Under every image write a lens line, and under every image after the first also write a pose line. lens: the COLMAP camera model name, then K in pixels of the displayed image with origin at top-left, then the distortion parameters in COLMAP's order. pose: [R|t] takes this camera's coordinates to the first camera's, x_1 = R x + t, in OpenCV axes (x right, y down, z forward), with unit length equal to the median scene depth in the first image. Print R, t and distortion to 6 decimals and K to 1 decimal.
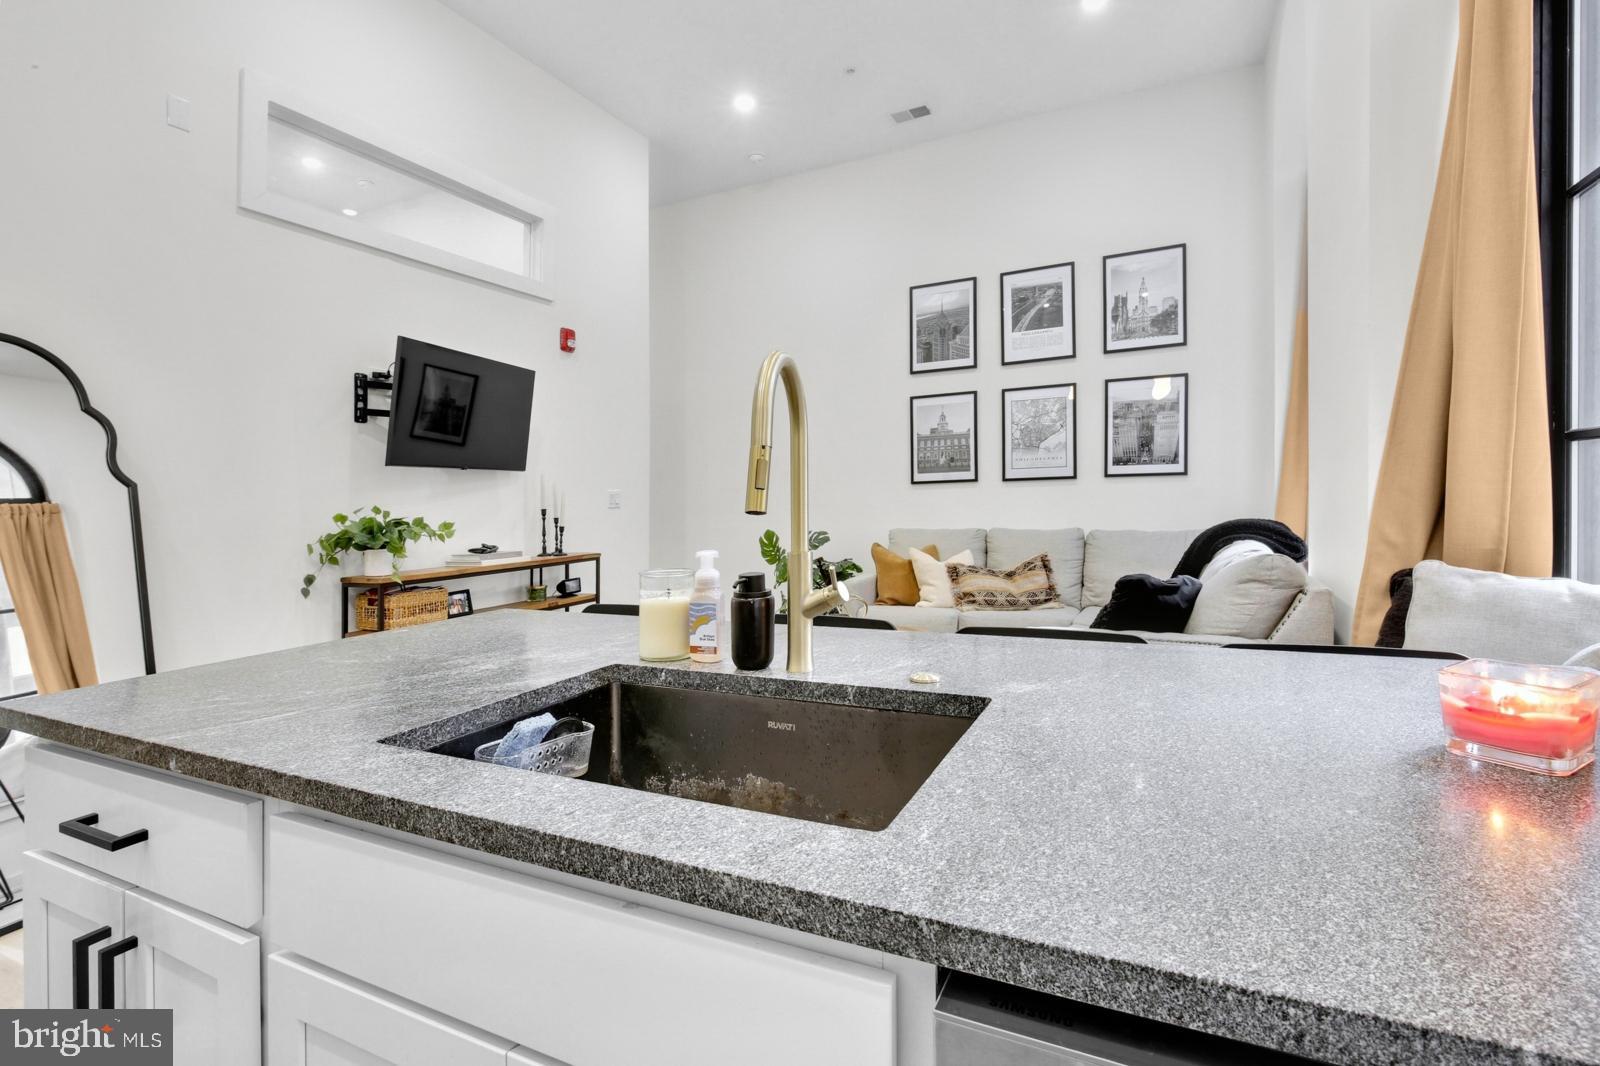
lens RADIAL K [[739.5, 0, 806.8], [0, 739.5, 507.6], [0, 0, 1]] dist [-0.001243, -0.000905]
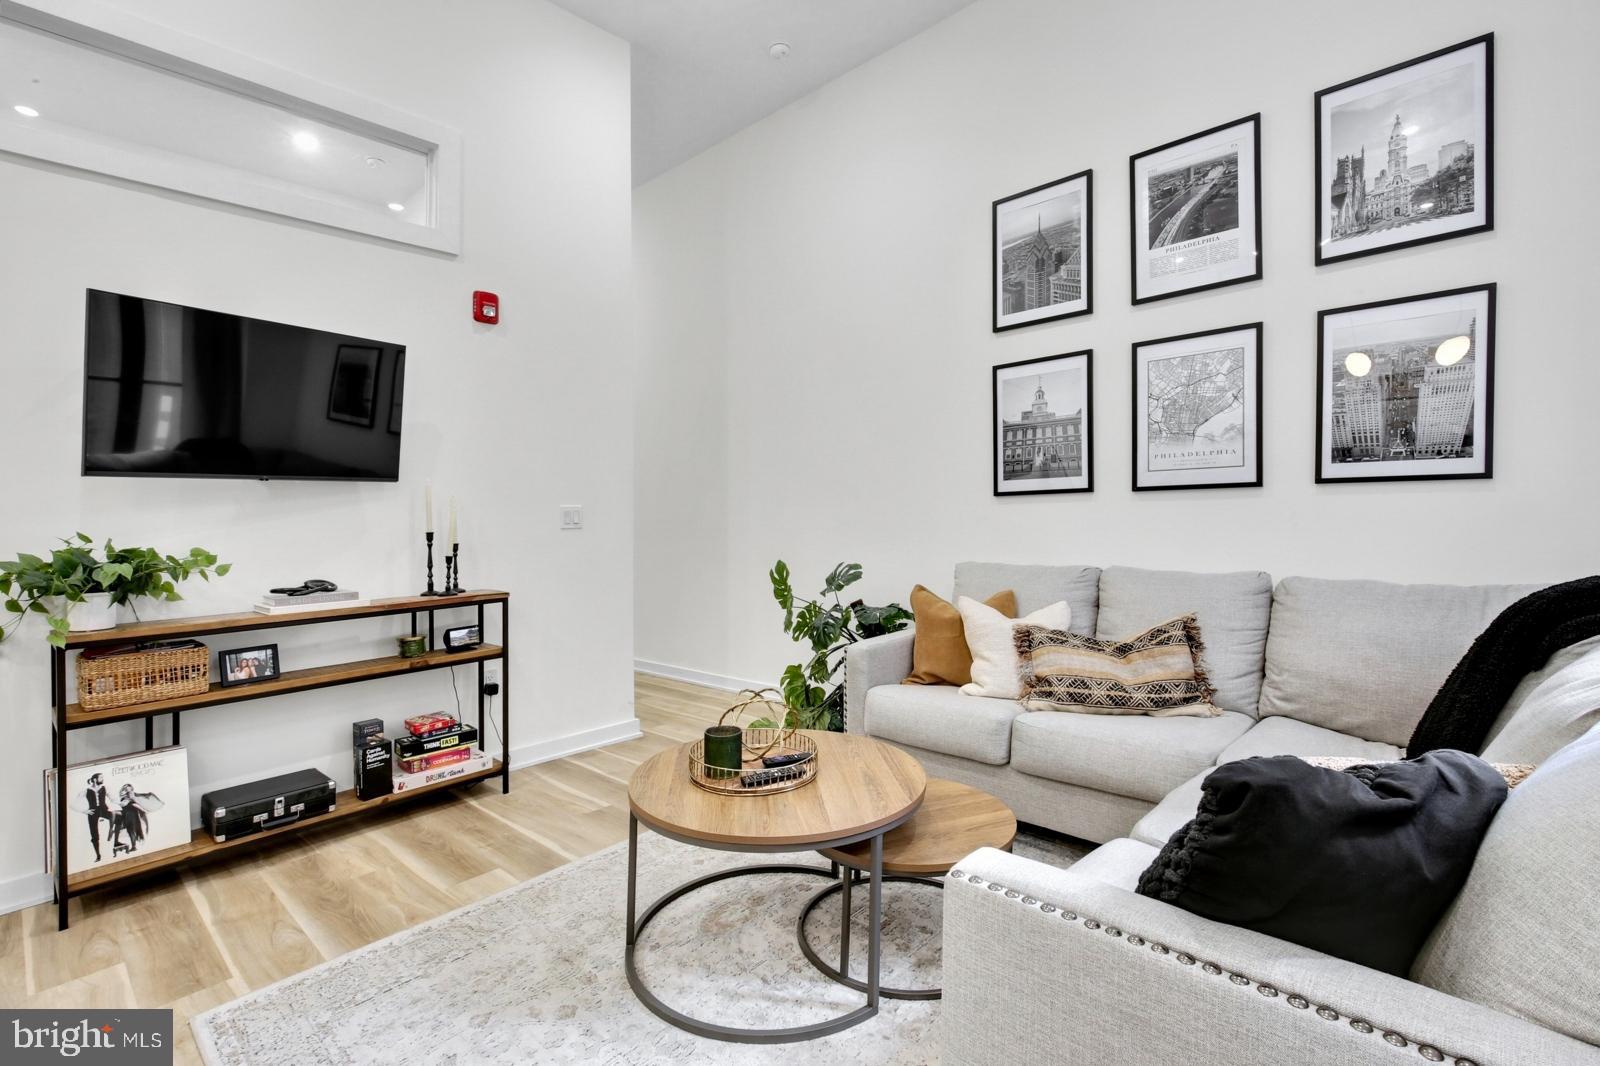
lens RADIAL K [[739.5, 0, 803.8], [0, 739.5, 521.5], [0, 0, 1]] dist [-0.001243, -0.000905]
pose [[0.957383, 0.006900, -0.288740, 0.192308], [-0.005308, 0.999966, 0.006297, -0.013573], [0.288774, -0.004496, 0.957387, 0.346242]]
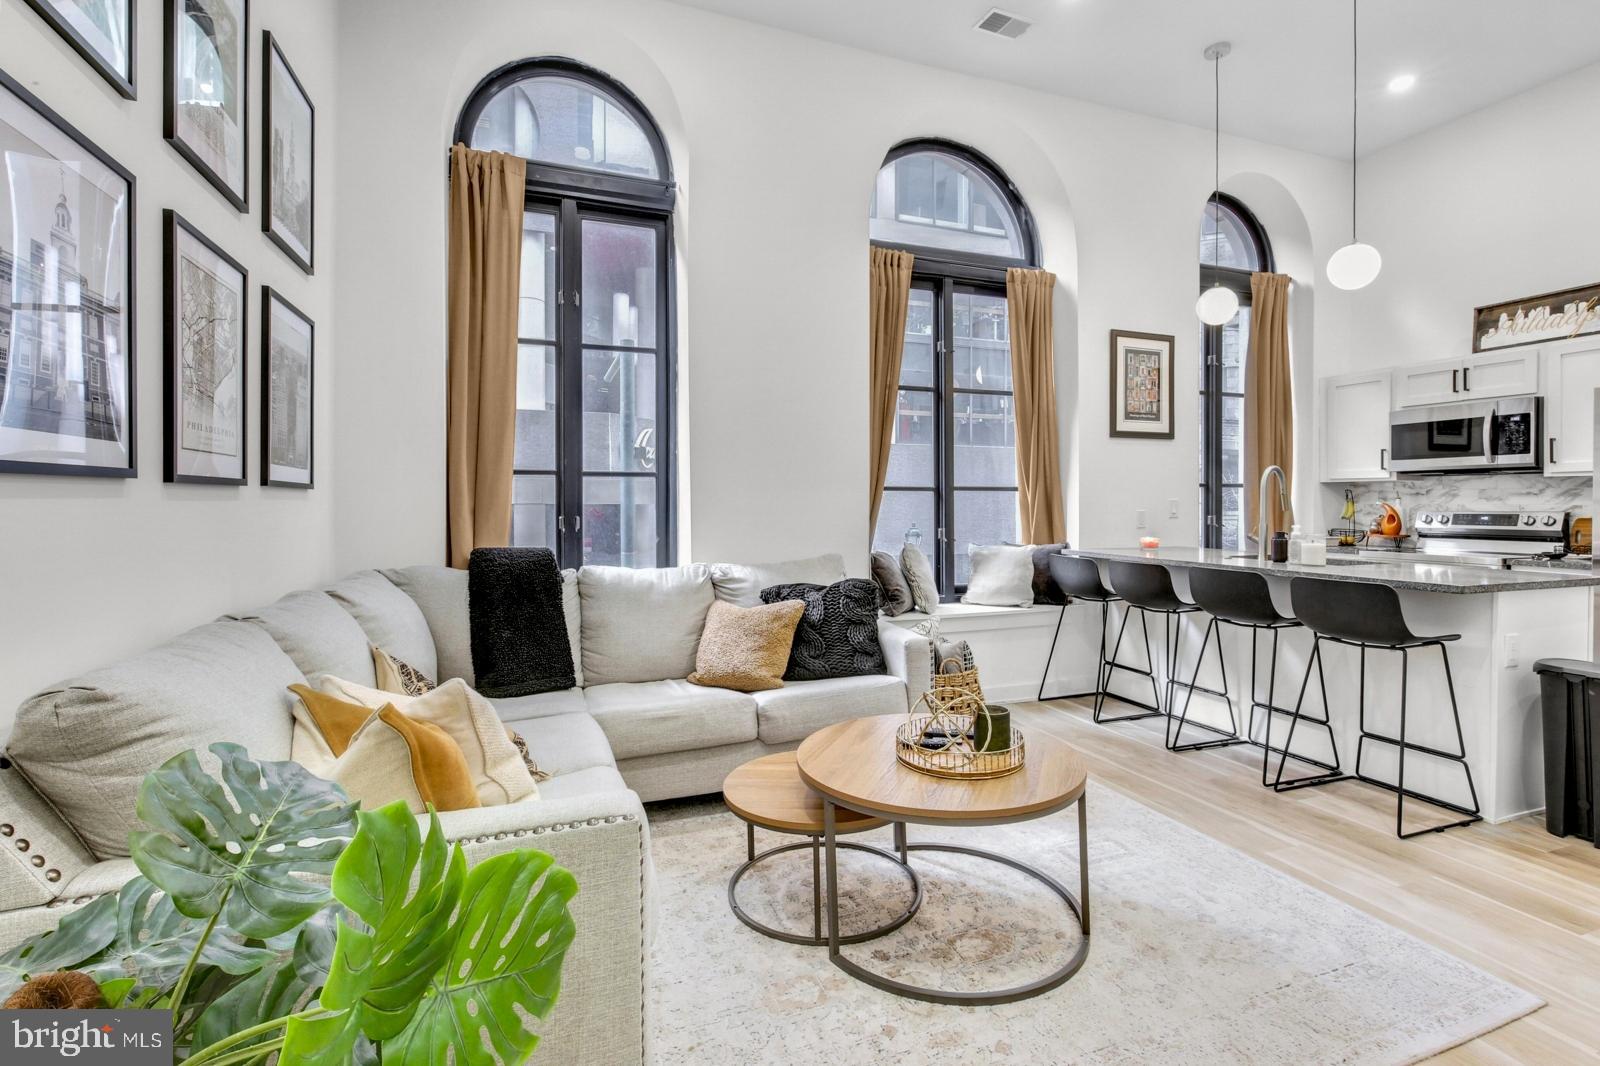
lens RADIAL K [[717.7, 0, 794.3], [0, 717.7, 533.4], [0, 0, 1]] dist [-0.031206, -0.000110]
pose [[-0.708616, -0.007493, 0.705554, -0.181967], [0.031114, 0.998639, 0.041855, -0.017050], [-0.704908, 0.051612, -0.707419, 1.100272]]
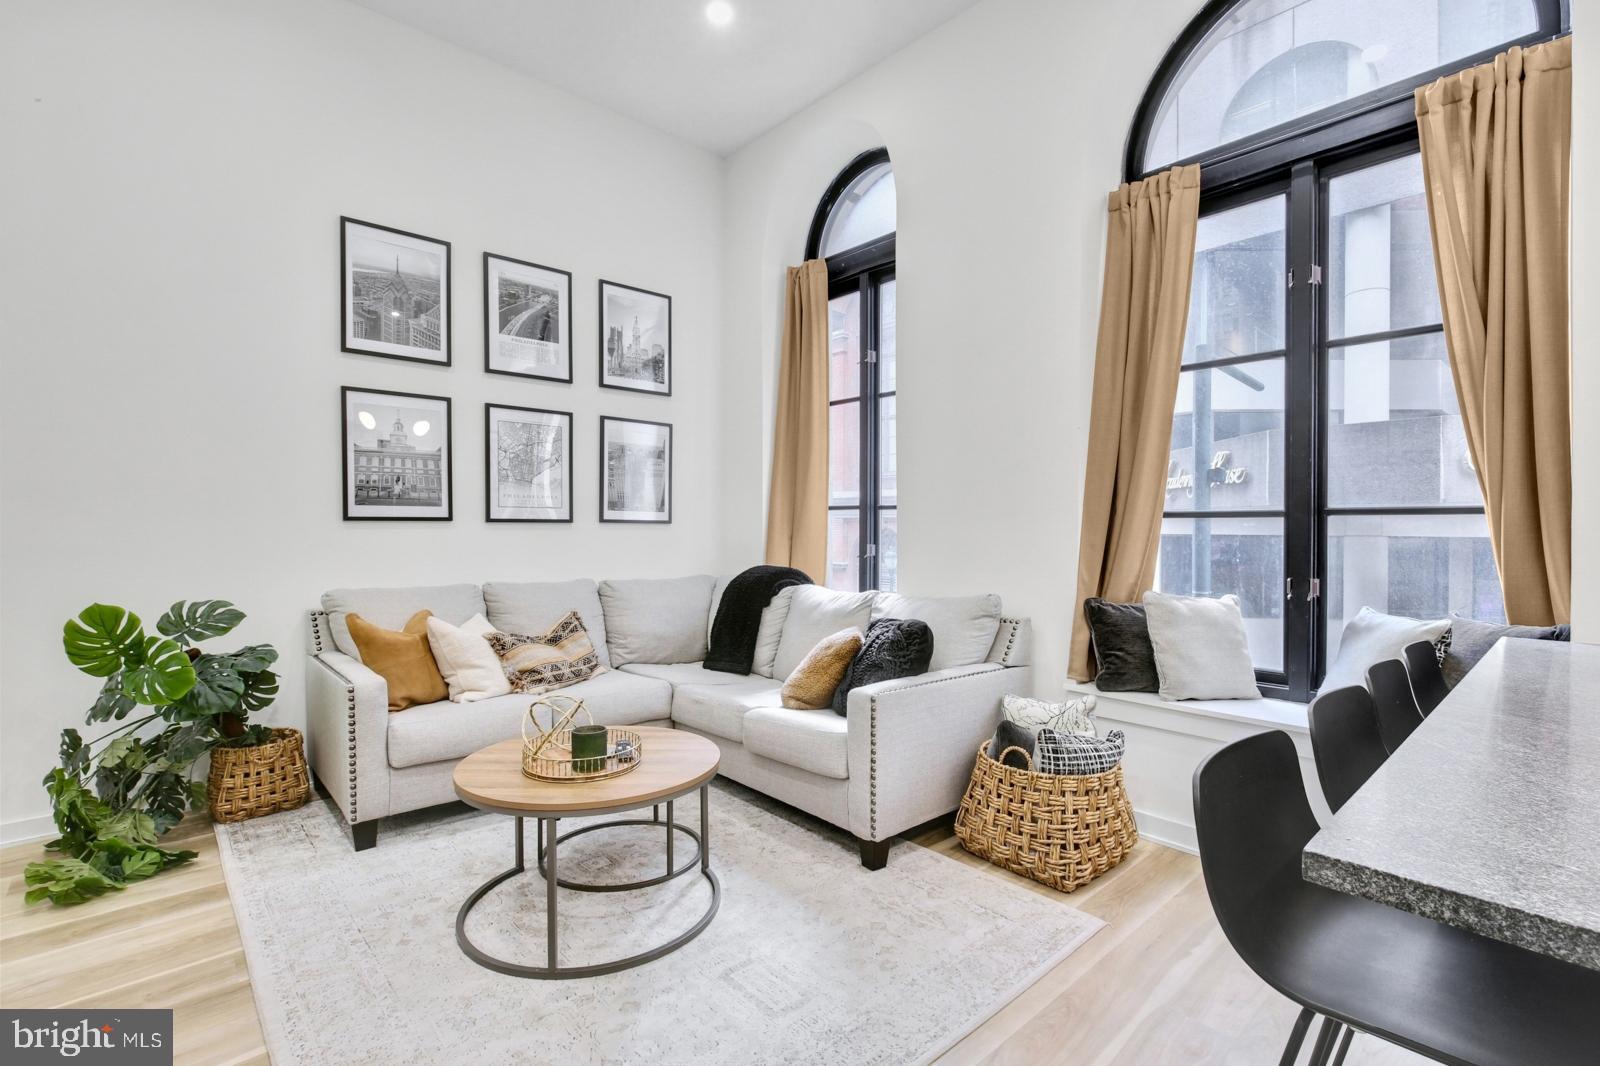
lens RADIAL K [[739.5, 0, 798.0], [0, 739.5, 549.2], [0, 0, 1]] dist [-0.001243, -0.000905]
pose [[0.375377, 0.006987, 0.926846, -0.349226], [0.006033, 0.999932, -0.009982, 0.002506], [-0.926853, 0.009339, 0.375309, 0.438446]]
